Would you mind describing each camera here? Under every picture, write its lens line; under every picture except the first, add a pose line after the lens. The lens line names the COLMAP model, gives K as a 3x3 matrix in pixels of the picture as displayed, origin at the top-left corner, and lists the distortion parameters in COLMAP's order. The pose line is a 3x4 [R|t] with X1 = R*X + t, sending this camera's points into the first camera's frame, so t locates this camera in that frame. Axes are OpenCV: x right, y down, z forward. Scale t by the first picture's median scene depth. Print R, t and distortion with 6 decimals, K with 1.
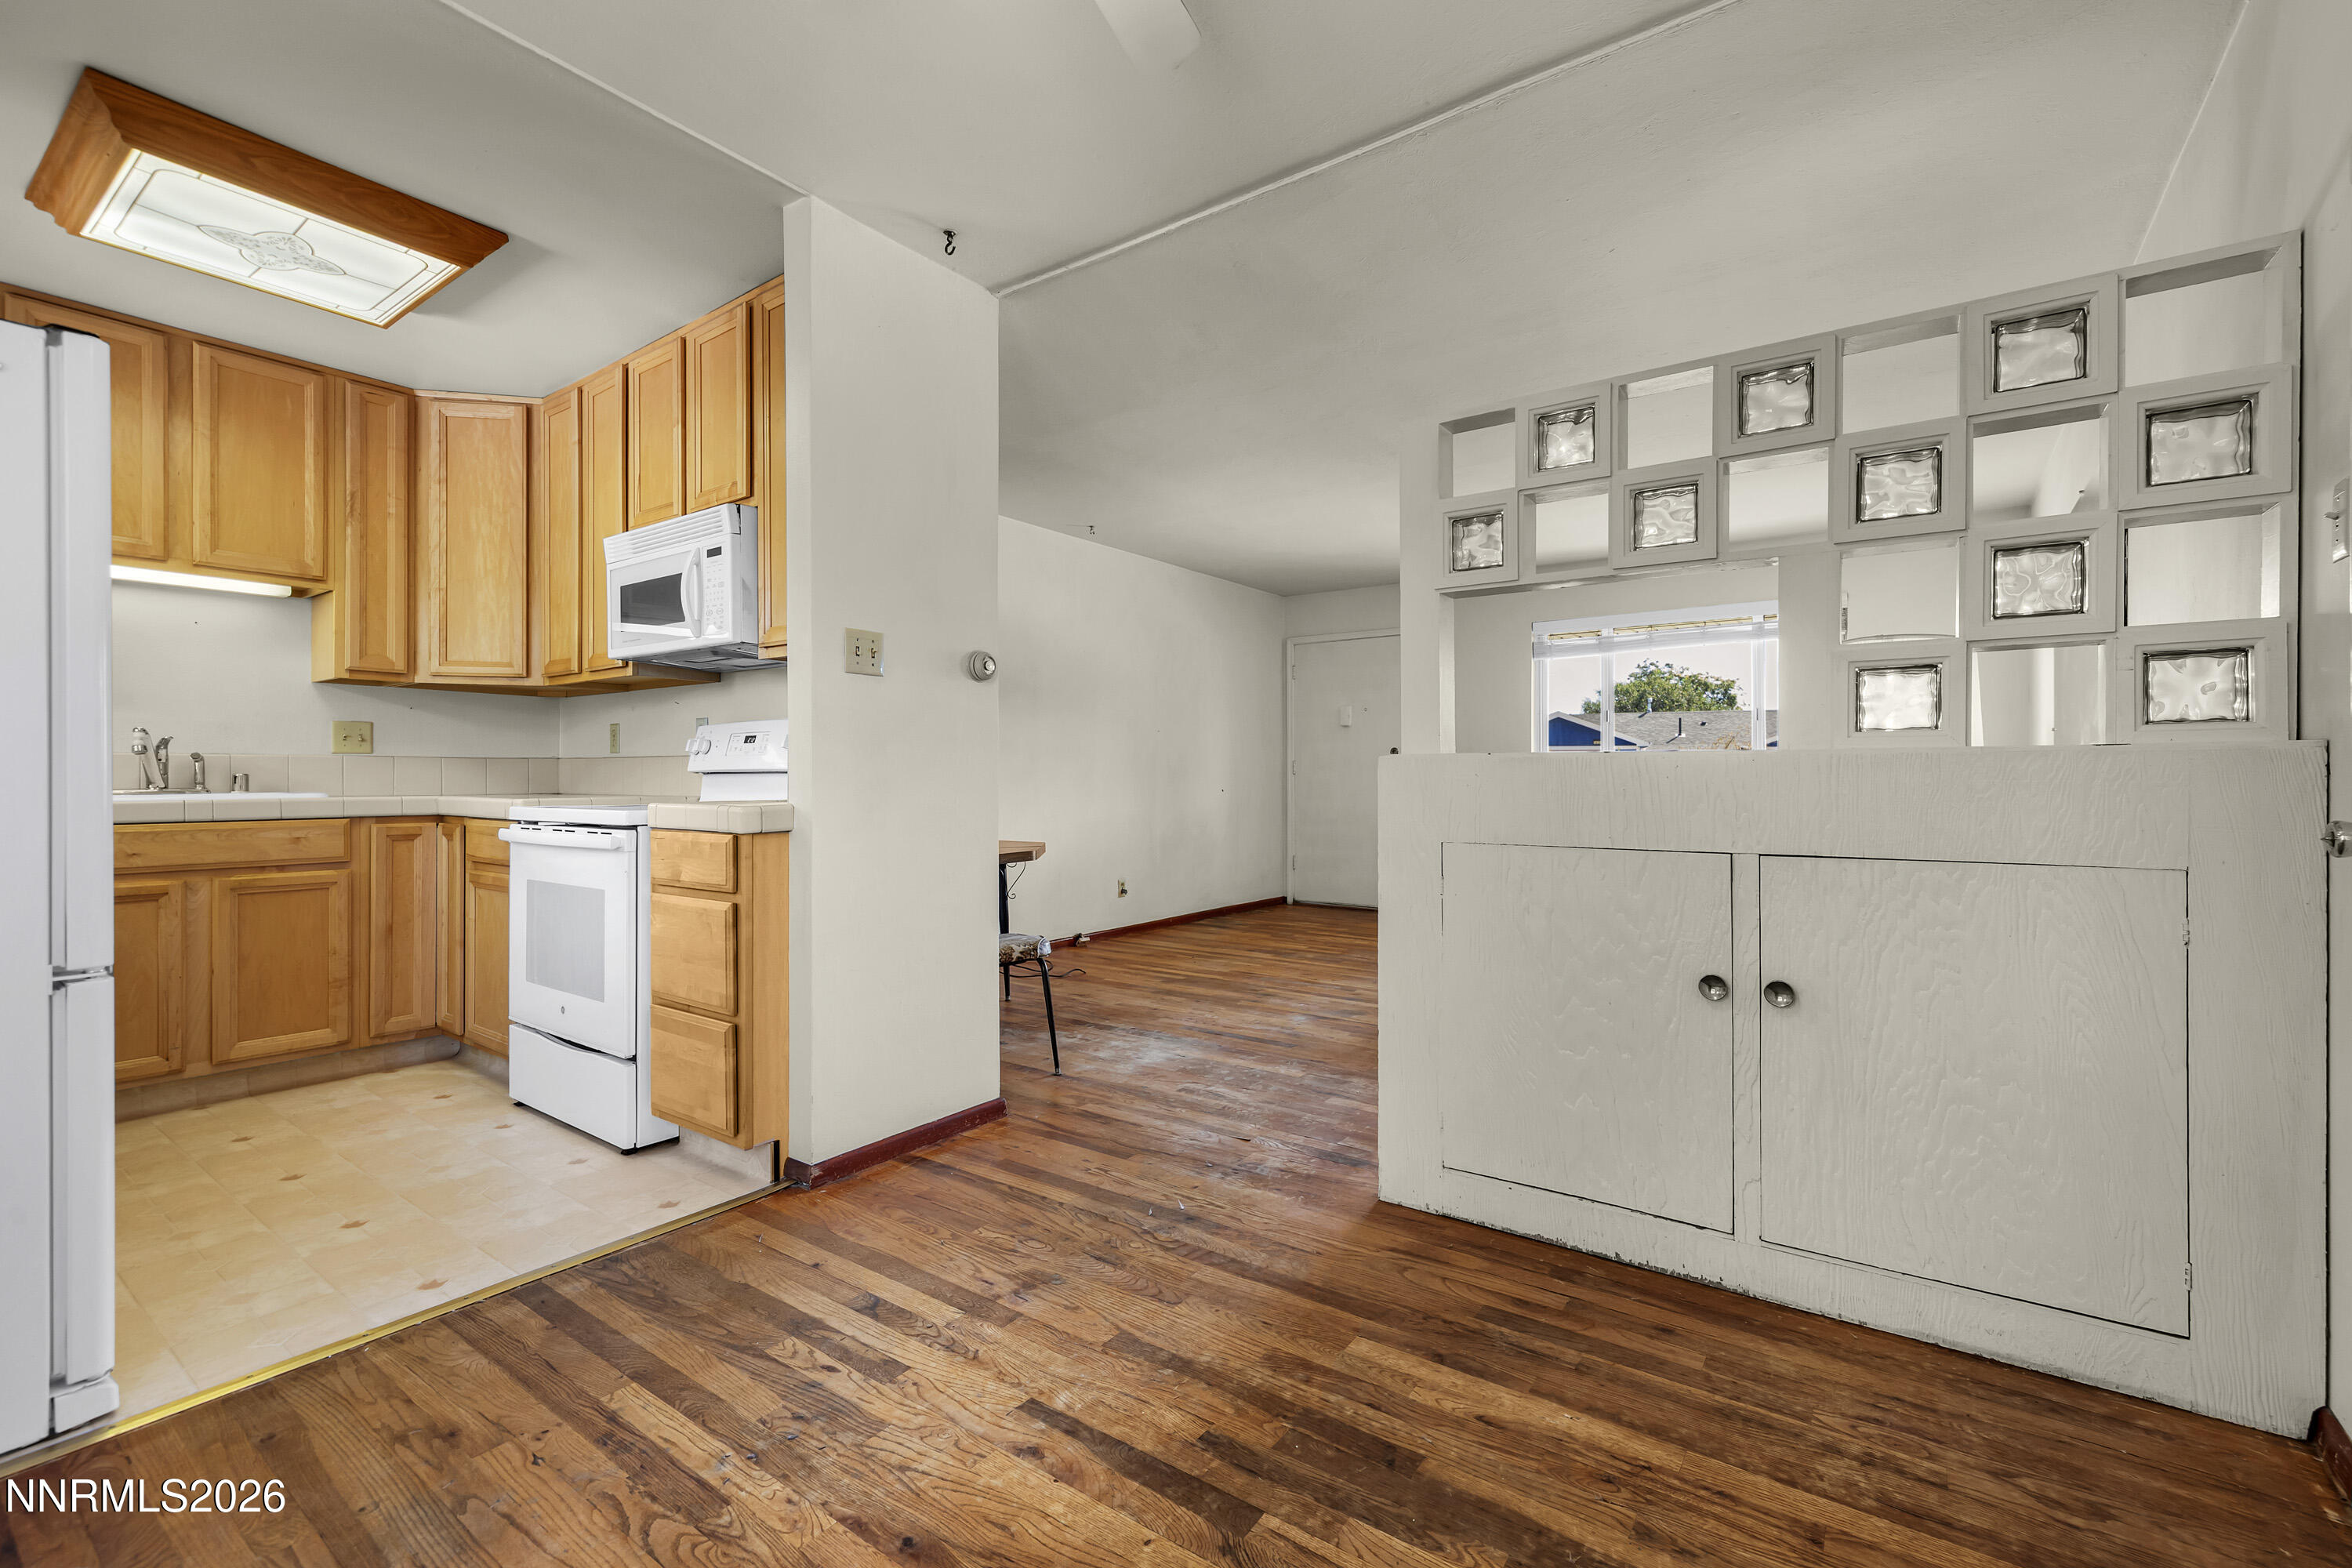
lens RADIAL K [[1002.3, 0, 1207.4], [0, 1002.3, 778.8], [0, 0, 1]] dist [0.002793, -0.000037]
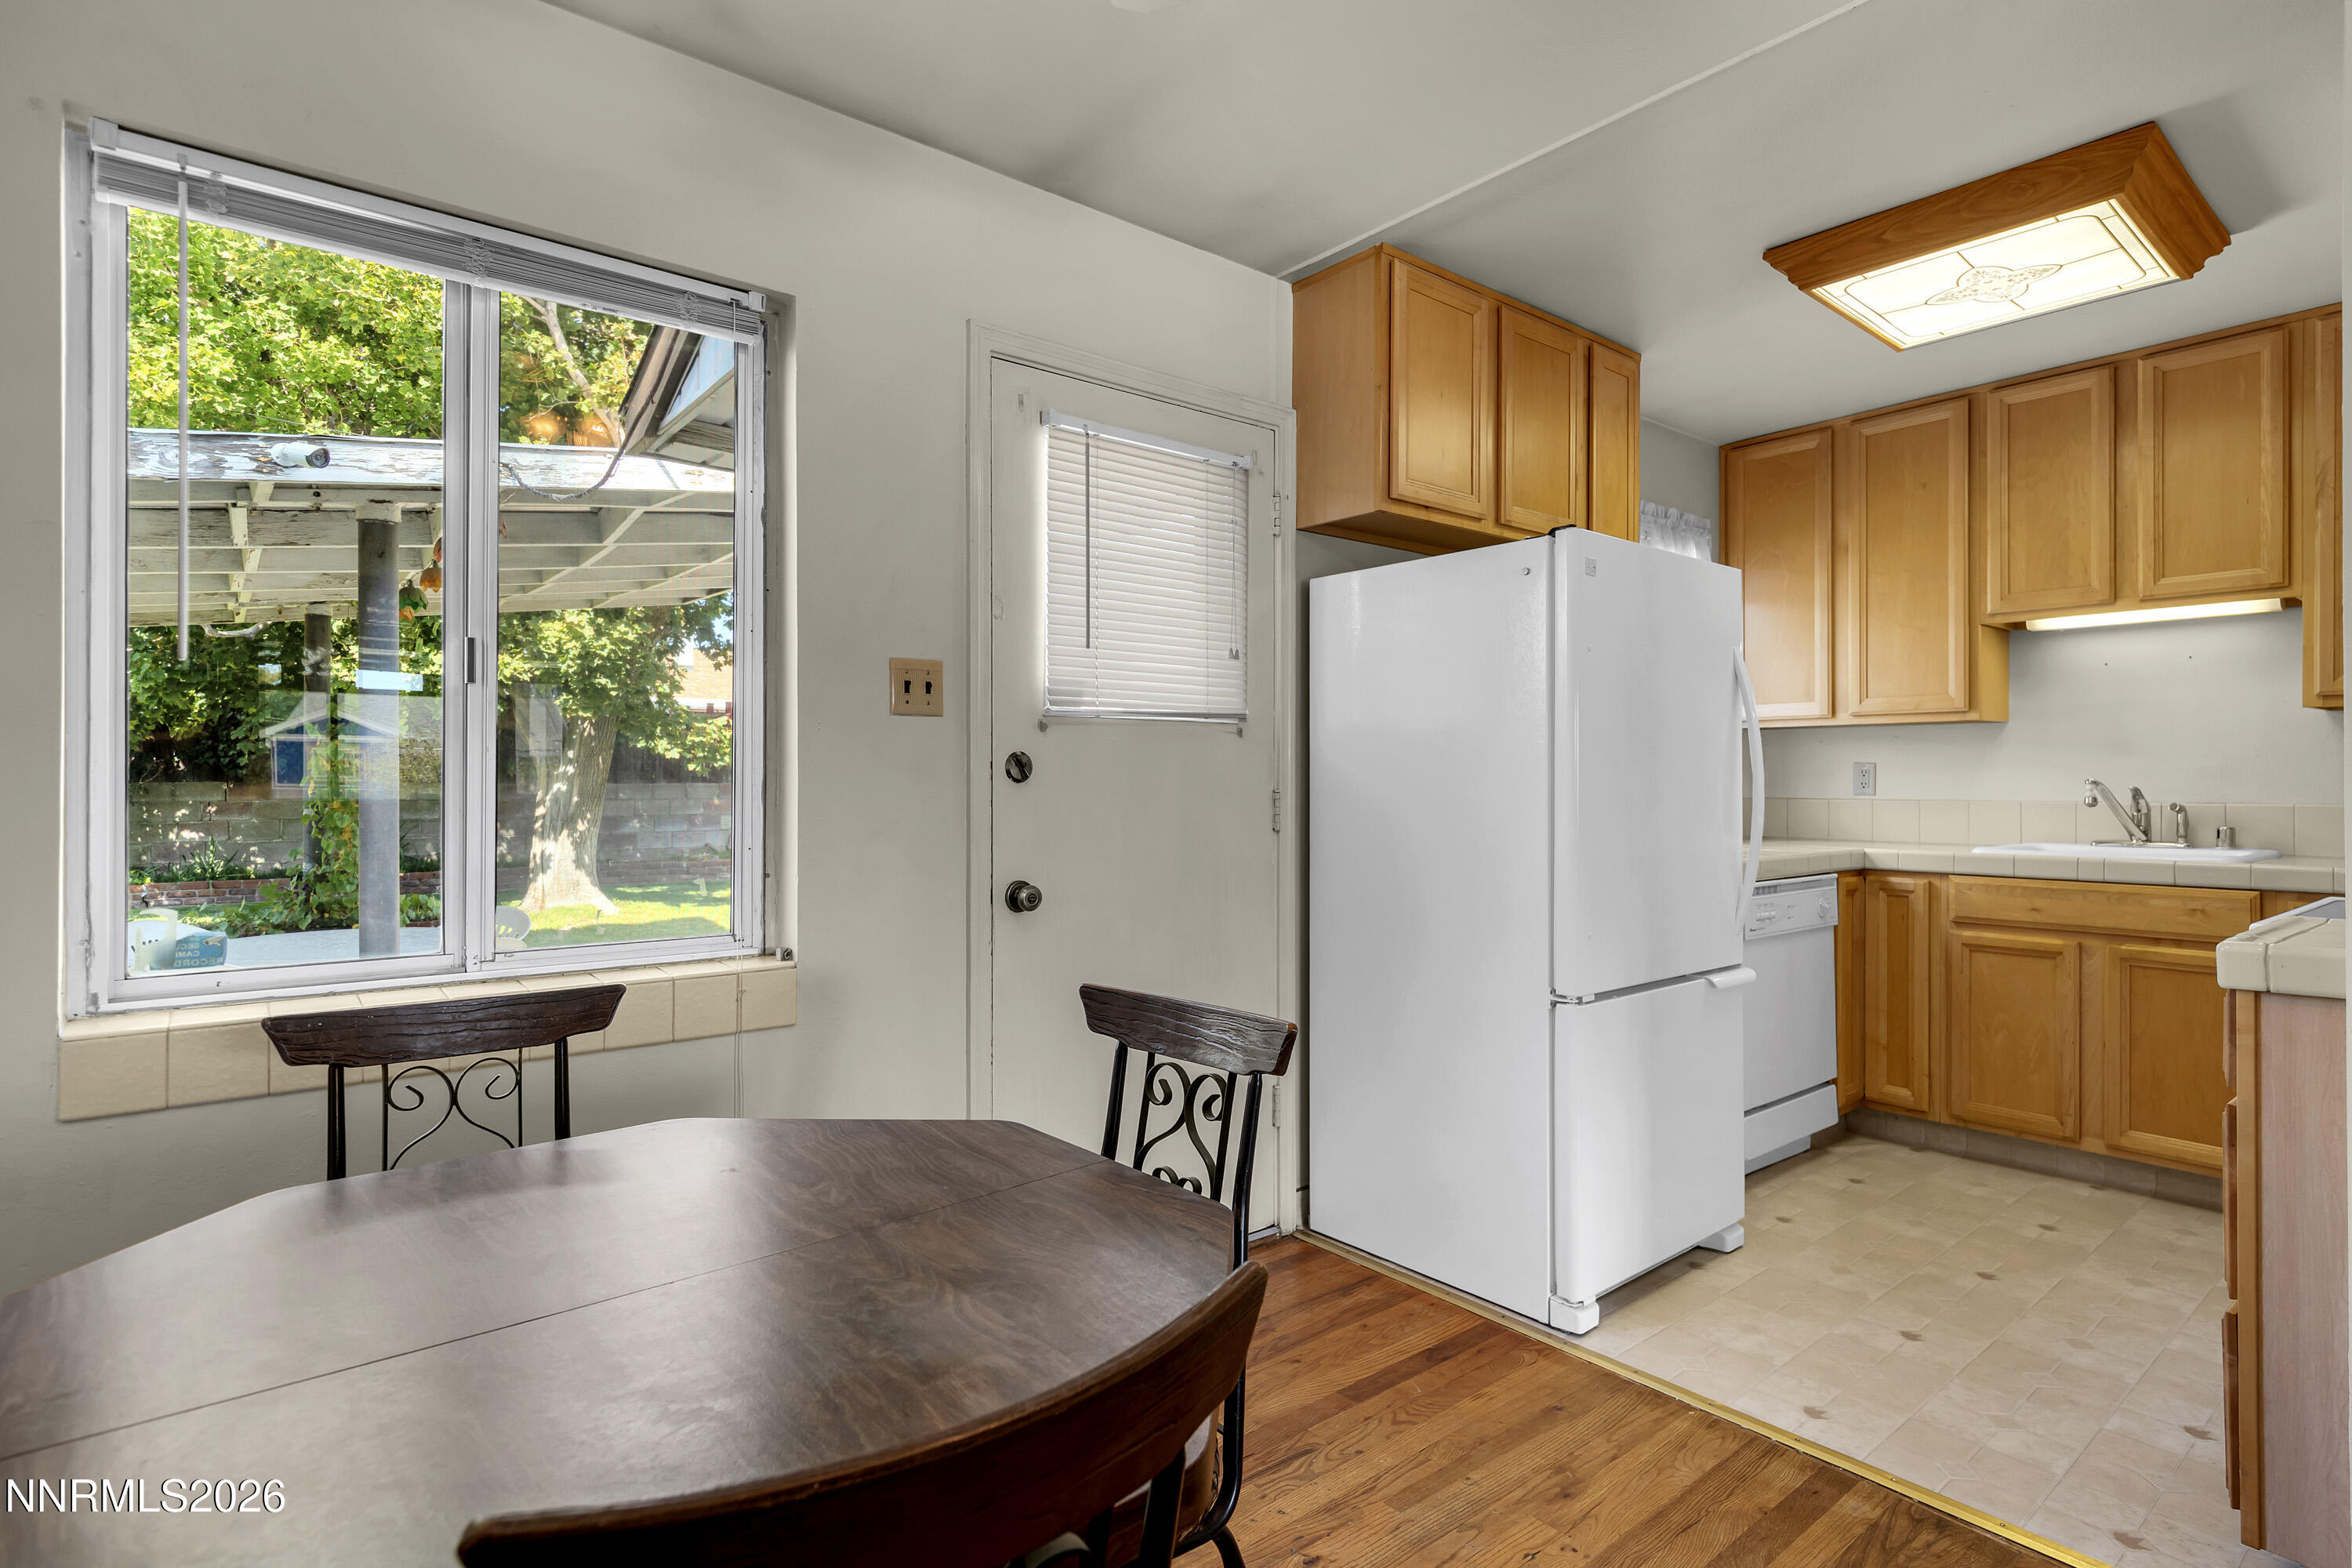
lens RADIAL K [[1176.6, 0, 1200.8], [0, 1176.6, 779.1], [0, 0, 1]] dist [0.004873, 0.000153]
pose [[-0.265889, 0.000287, -0.964004, 0.247671], [0.000239, 1.000000, 0.000232, -0.047123], [0.964004, -0.000169, -0.265889, 0.429759]]
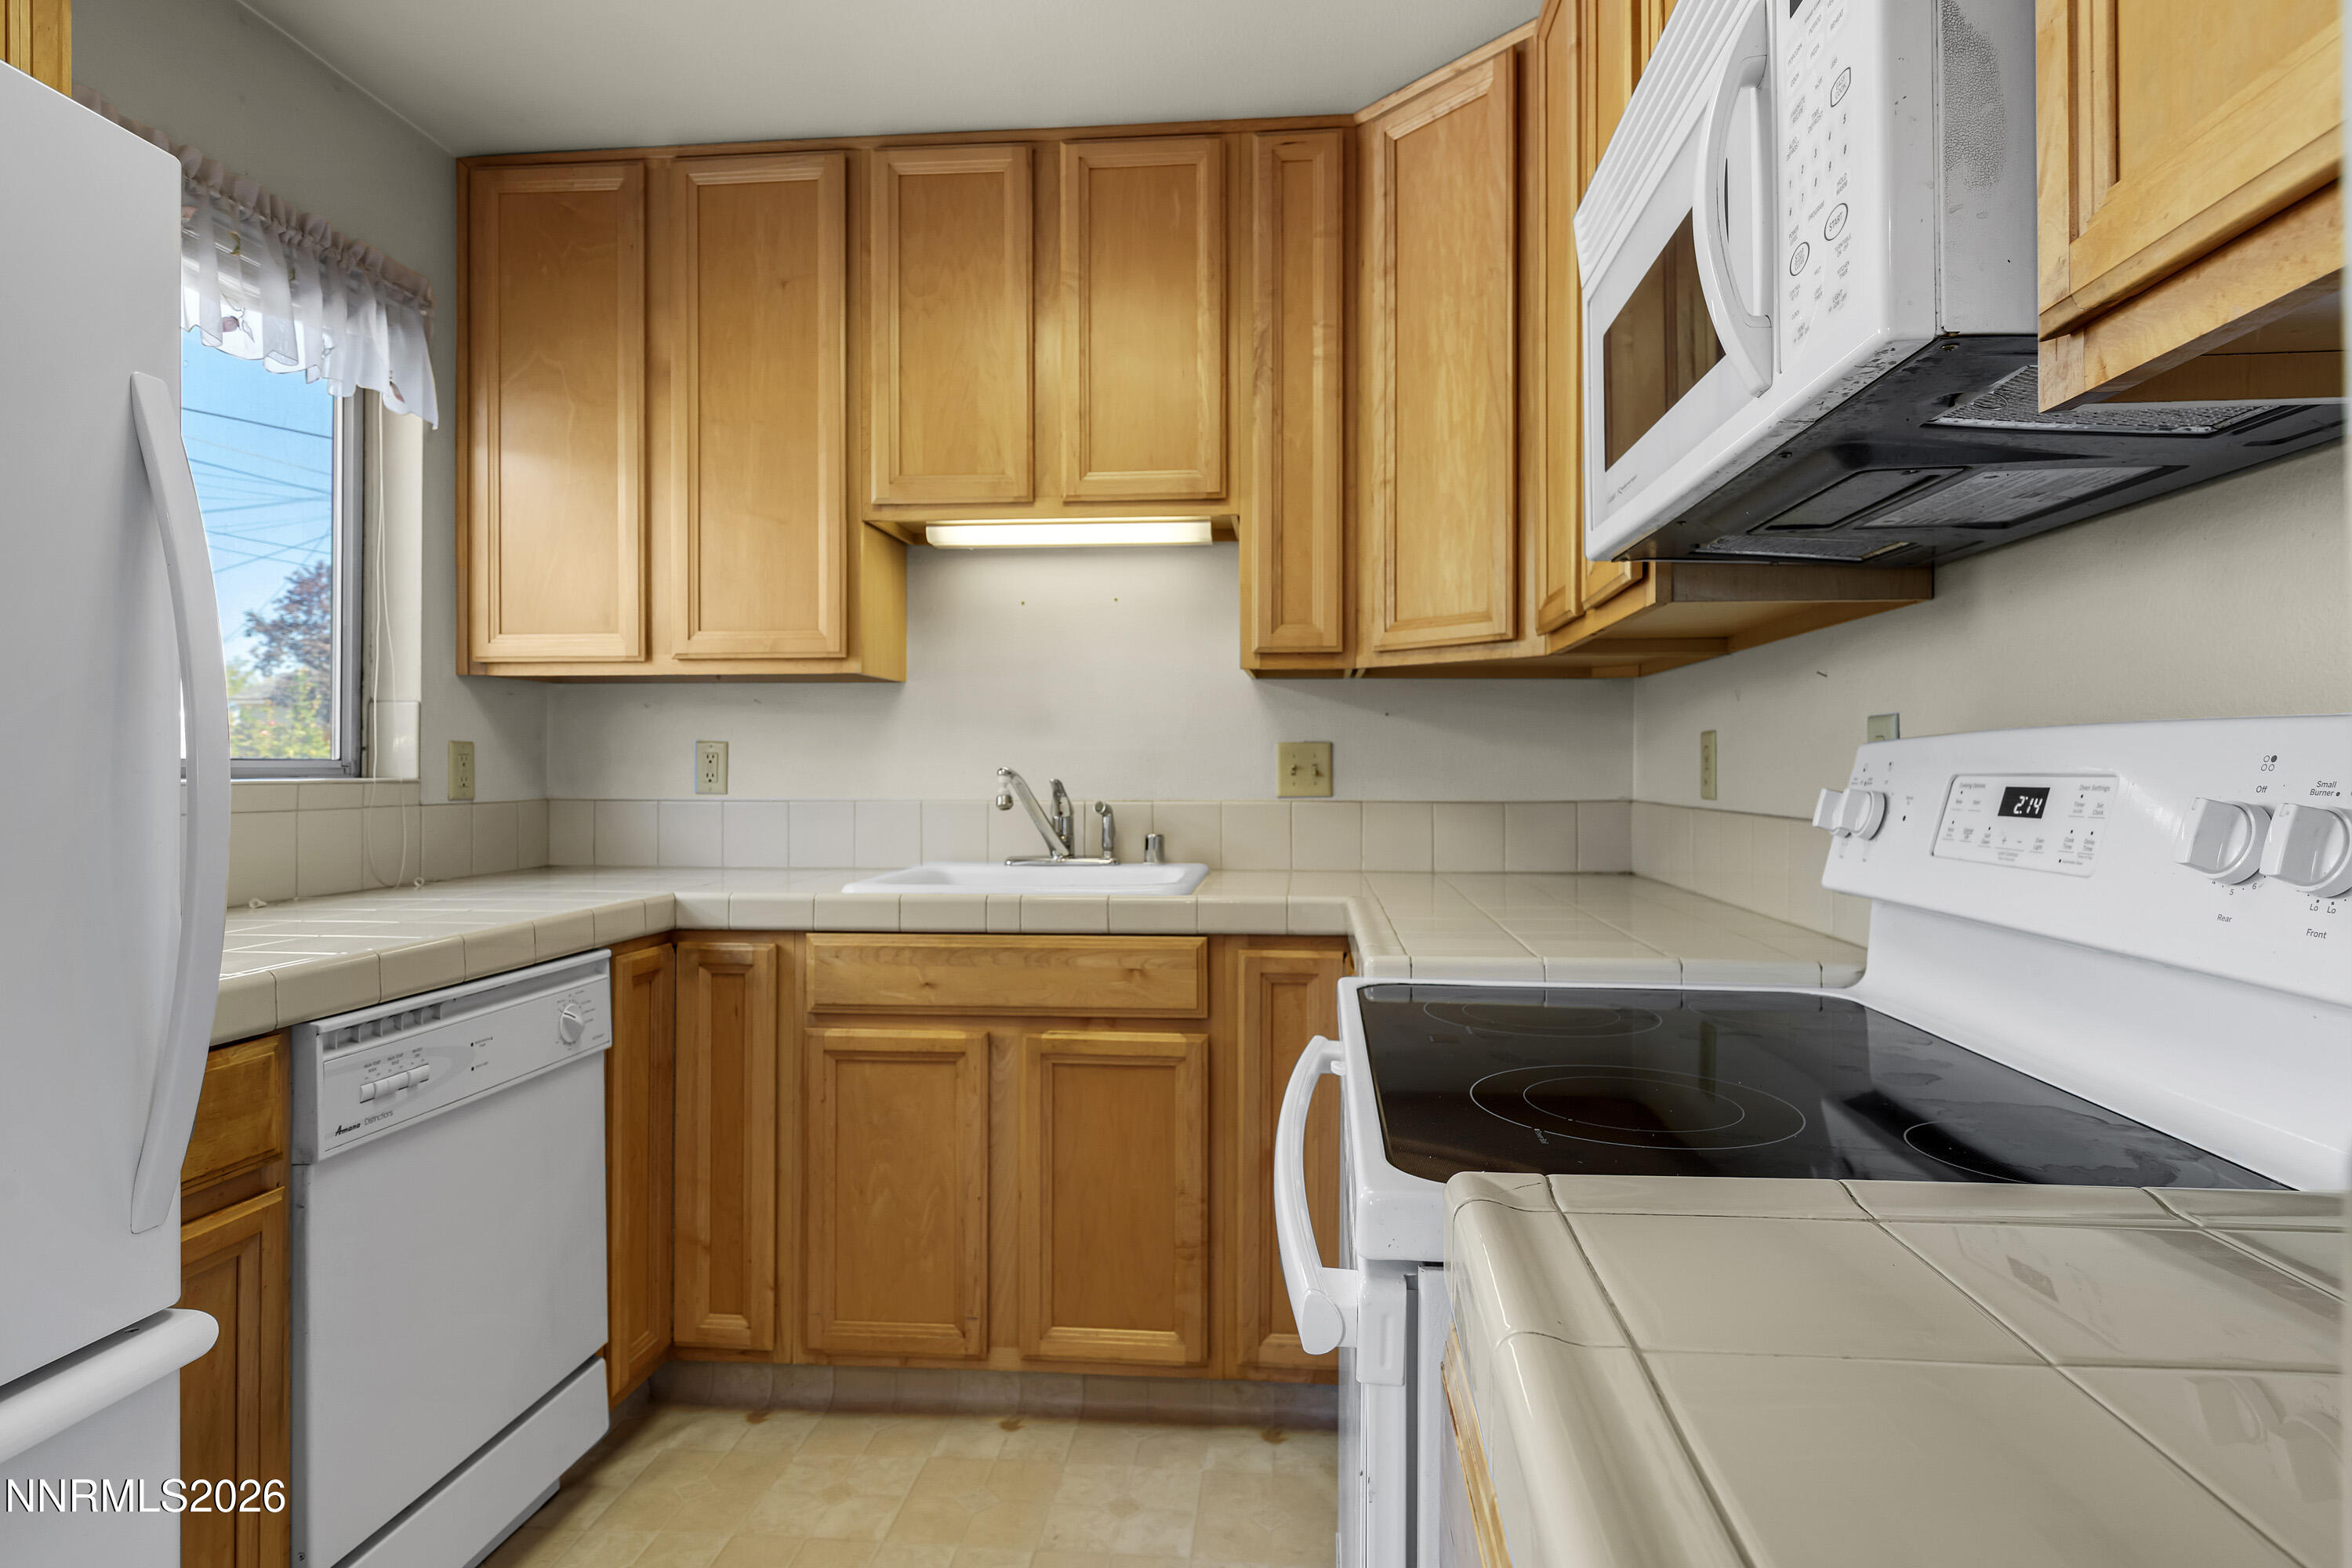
lens RADIAL K [[1256.4, 0, 1201.9], [0, 1256.4, 764.2], [0, 0, 1]] dist [0.001559, -0.001083]
pose [[0.503475, -0.003057, -0.864004, -0.278513], [-0.000586, 0.999992, -0.003880, -0.045970], [0.864010, 0.002460, 0.503469, 0.642548]]
